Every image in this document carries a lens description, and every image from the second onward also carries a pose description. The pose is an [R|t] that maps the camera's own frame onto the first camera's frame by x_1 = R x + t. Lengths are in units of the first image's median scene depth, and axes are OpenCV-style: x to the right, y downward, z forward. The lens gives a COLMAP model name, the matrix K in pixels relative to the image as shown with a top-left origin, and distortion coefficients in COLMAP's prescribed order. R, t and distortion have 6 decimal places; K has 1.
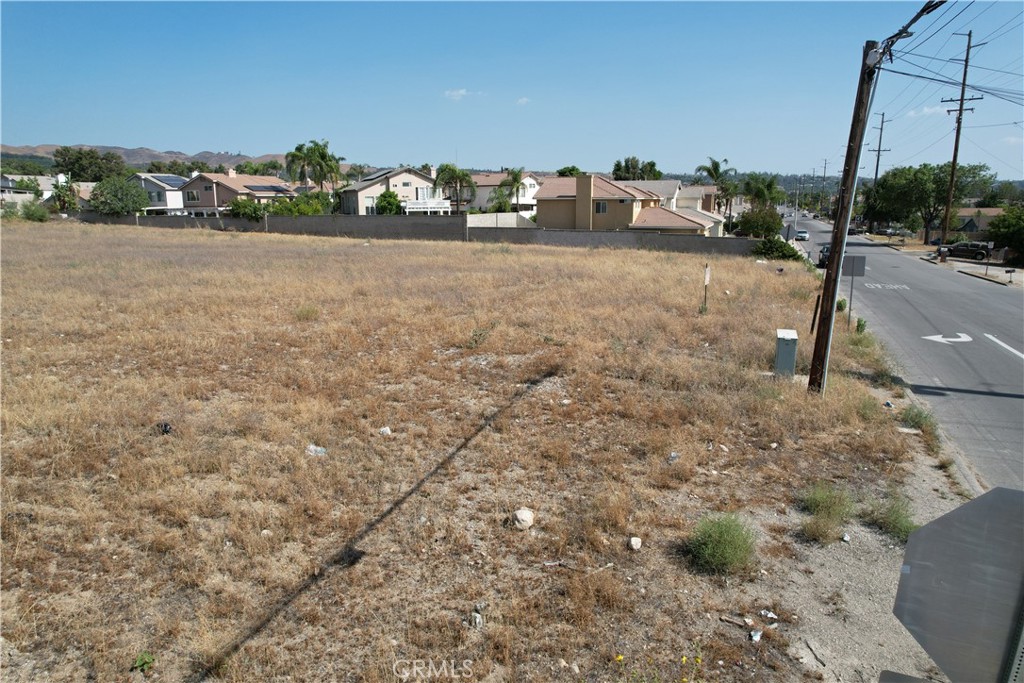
lens RADIAL K [[654.5, 0, 511.6], [0, 654.5, 344.0], [0, 0, 1]] dist [-0.079143, 0.068120]
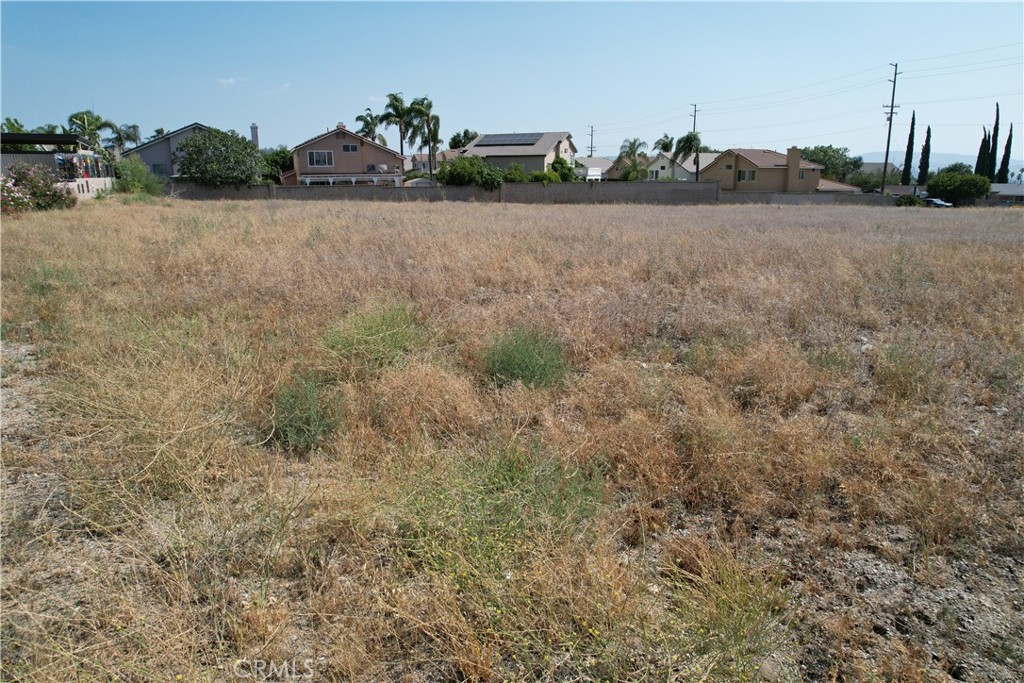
lens RADIAL K [[654.5, 0, 509.0], [0, 654.5, 337.8], [0, 0, 1]] dist [-0.079143, 0.068120]
pose [[0.740417, -0.164212, 0.651780, -1.080640], [0.146658, 0.985802, 0.081765, -0.079848], [-0.655953, 0.035048, 0.753988, 0.423166]]
